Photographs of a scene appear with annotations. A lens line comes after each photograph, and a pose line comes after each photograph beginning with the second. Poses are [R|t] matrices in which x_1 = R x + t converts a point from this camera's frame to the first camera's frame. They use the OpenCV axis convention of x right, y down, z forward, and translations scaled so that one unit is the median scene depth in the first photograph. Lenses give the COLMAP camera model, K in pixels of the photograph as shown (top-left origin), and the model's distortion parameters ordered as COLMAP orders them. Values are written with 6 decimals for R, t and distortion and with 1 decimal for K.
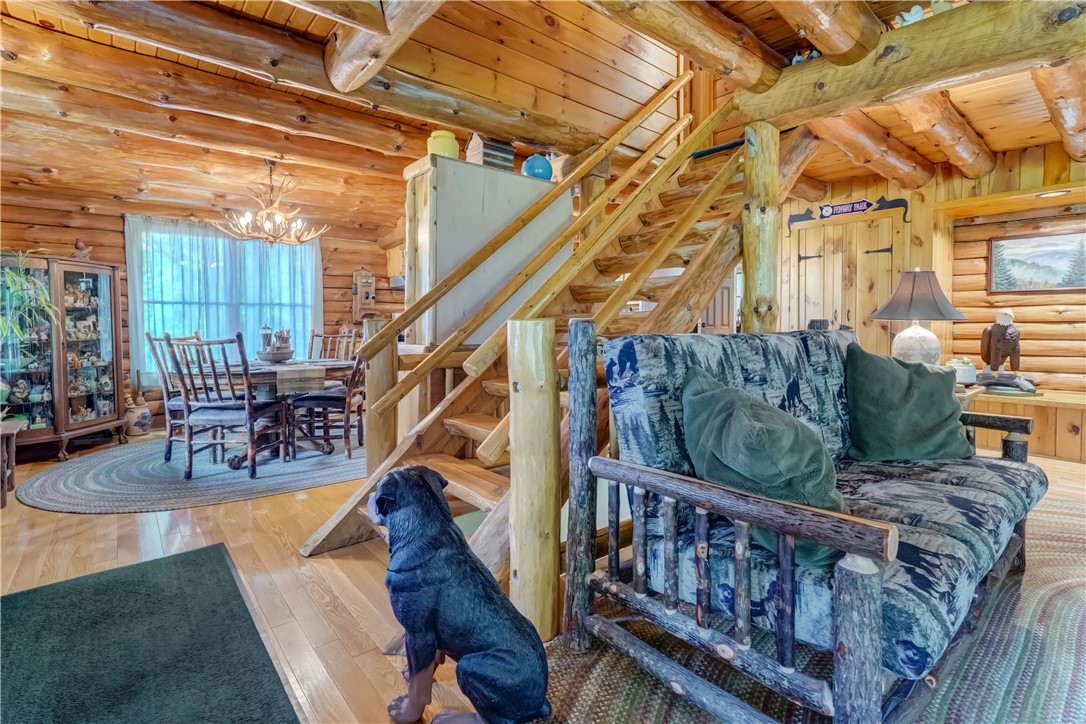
lens RADIAL K [[496.3, 0, 537.8], [0, 496.3, 329.5], [0, 0, 1]] dist [-0.003609, 0.002891]
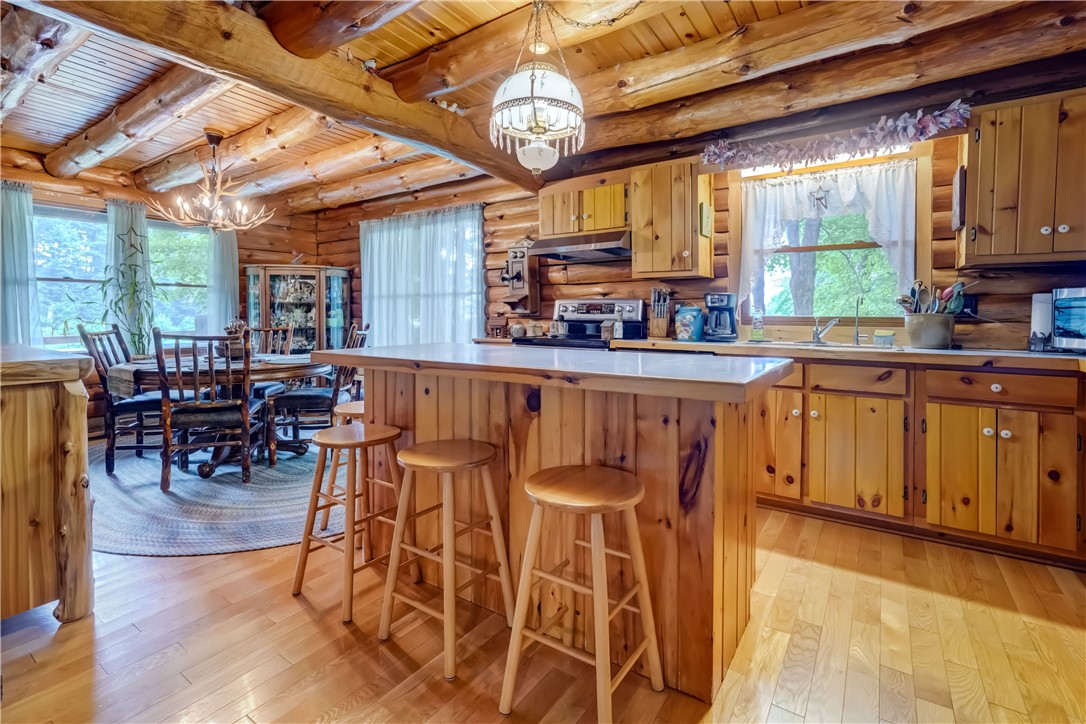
lens RADIAL K [[496.3, 0, 528.3], [0, 496.3, 321.6], [0, 0, 1]] dist [-0.003609, 0.002891]
pose [[0.254060, 0.018877, -0.967004, 0.539509], [-0.015755, 0.999758, 0.015377, -0.026495], [0.967060, 0.011328, 0.254296, 1.410115]]
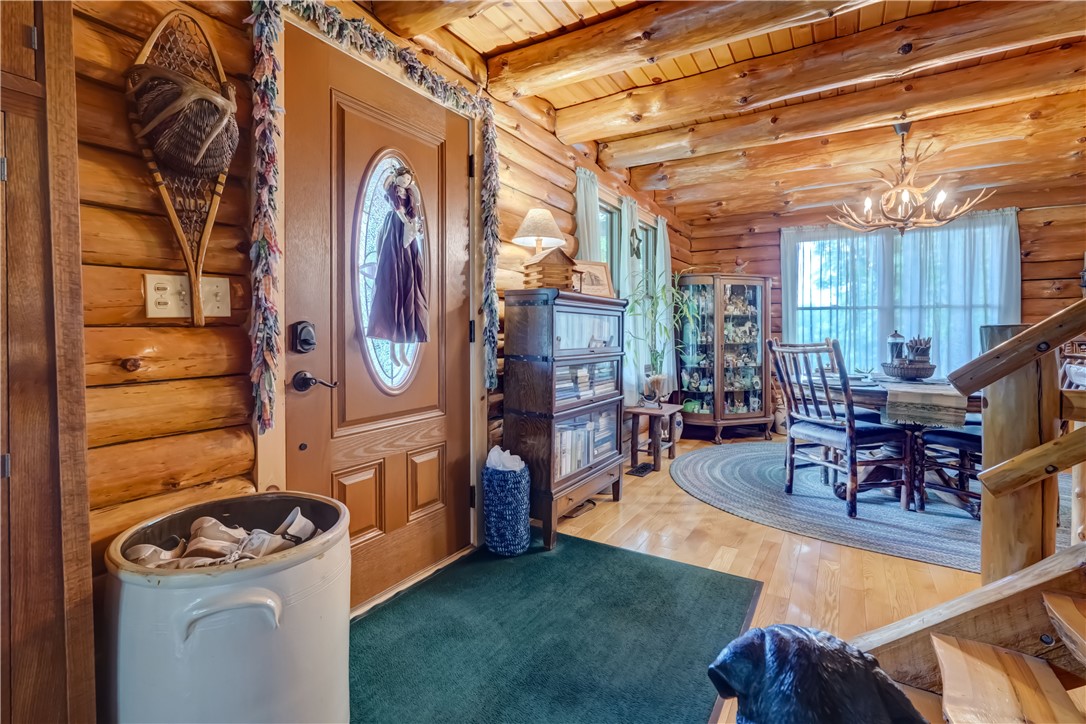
lens RADIAL K [[496.3, 0, 532.7], [0, 496.3, 328.8], [0, 0, 1]] dist [-0.003609, 0.002891]
pose [[0.318196, 0.003958, -0.948017, 0.029907], [-0.016839, 0.999857, -0.001478, -0.002827], [0.947875, 0.016434, 0.318217, 0.180906]]
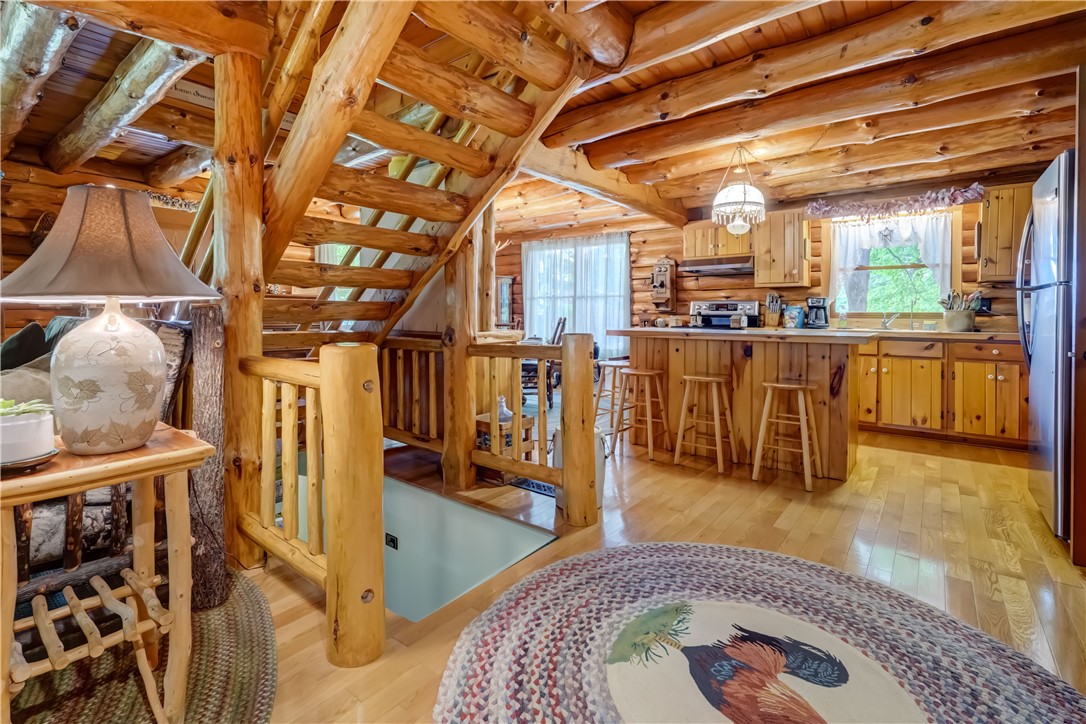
lens RADIAL K [[496.3, 0, 526.5], [0, 496.3, 319.8], [0, 0, 1]] dist [-0.003609, 0.002891]
pose [[0.185503, 0.018124, -0.982477, 0.953196], [-0.017086, 0.999738, 0.015217, -0.013914], [0.982495, 0.013963, 0.185764, 0.934275]]
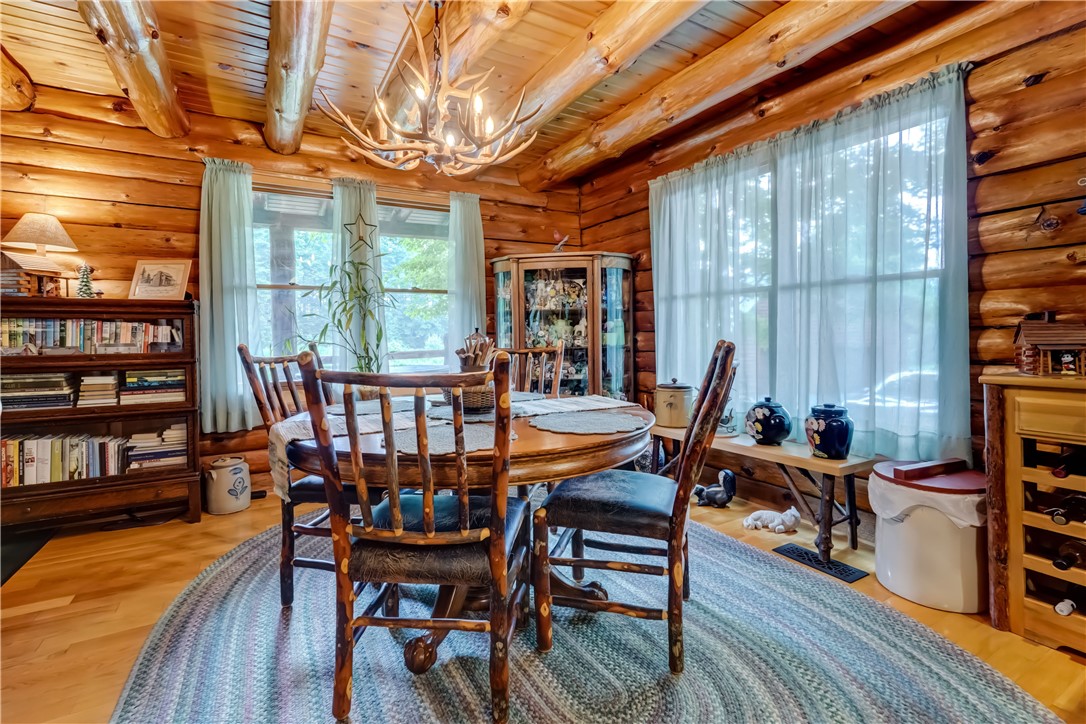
lens RADIAL K [[496.3, 0, 533.3], [0, 496.3, 340.3], [0, 0, 1]] dist [-0.003609, 0.002891]
pose [[-0.177409, 0.022292, -0.983885, -0.074706], [-0.000393, 0.999742, 0.022723, -0.012027], [0.984137, 0.004418, -0.177354, 1.242584]]
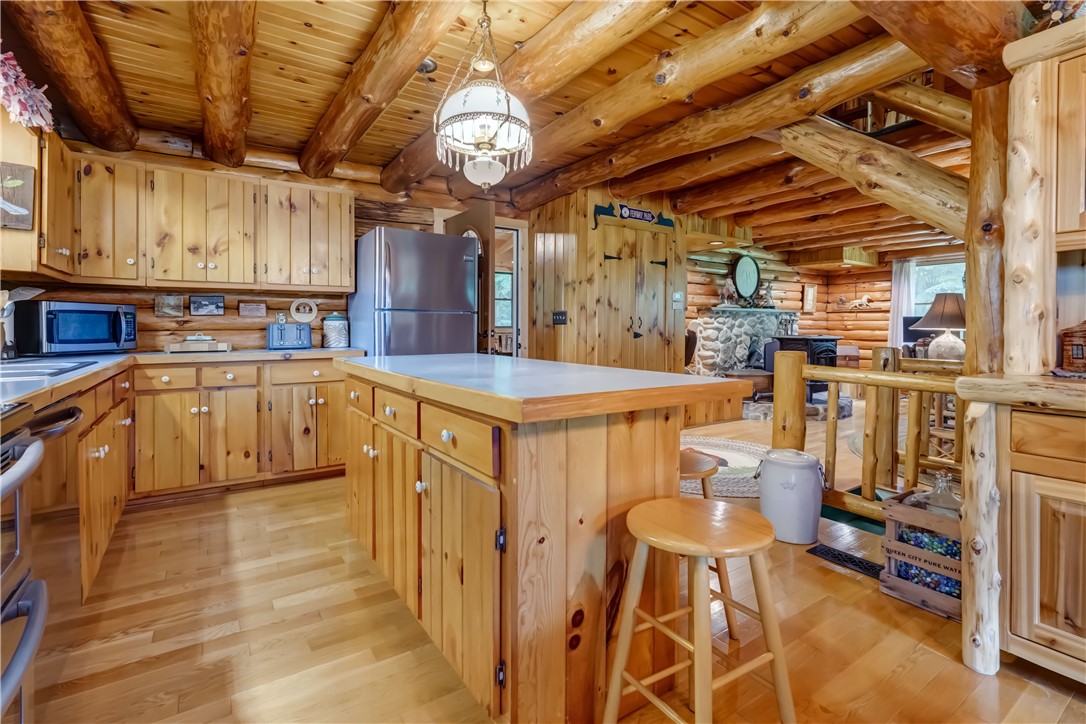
lens RADIAL K [[496.3, 0, 526.1], [0, 496.3, 339.1], [0, 0, 1]] dist [-0.003609, 0.002891]
pose [[0.122613, -0.021237, 0.992227, -0.519132], [0.008369, 0.999758, 0.020364, -0.022139], [-0.992419, 0.005808, 0.122761, 1.440873]]
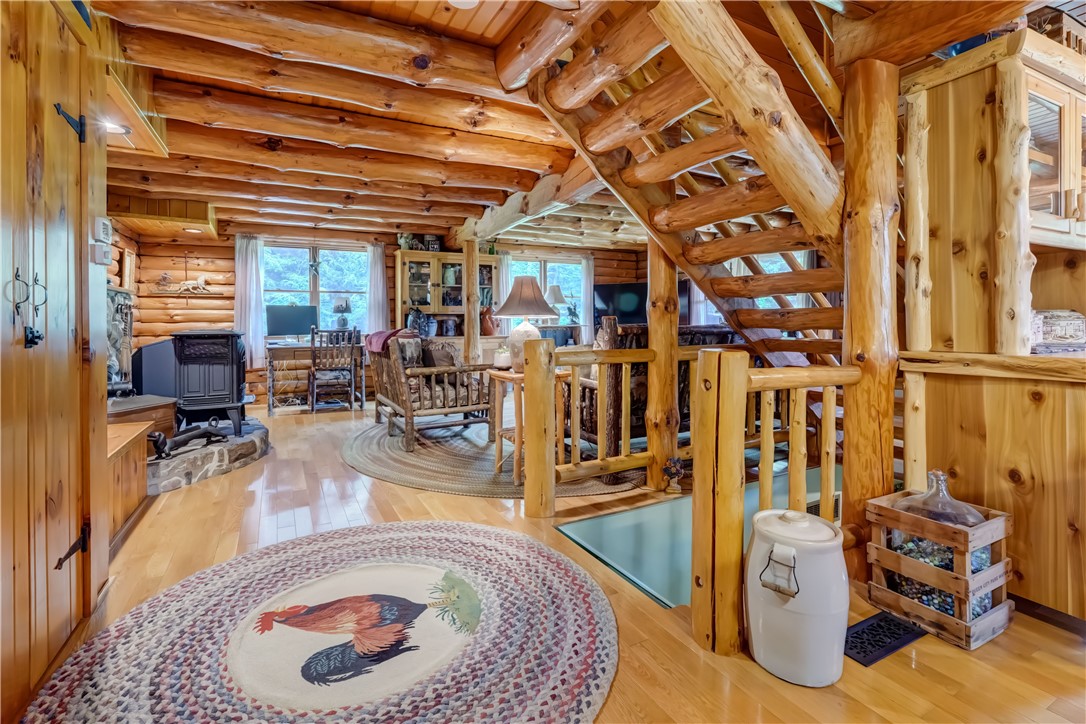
lens RADIAL K [[496.3, 0, 550.0], [0, 496.3, 330.8], [0, 0, 1]] dist [-0.003609, 0.002891]
pose [[-0.982906, 0.002475, 0.184089, 0.349320], [0.008325, 0.999484, 0.031010, -0.017487], [-0.183917, 0.032012, -0.982420, 1.608004]]
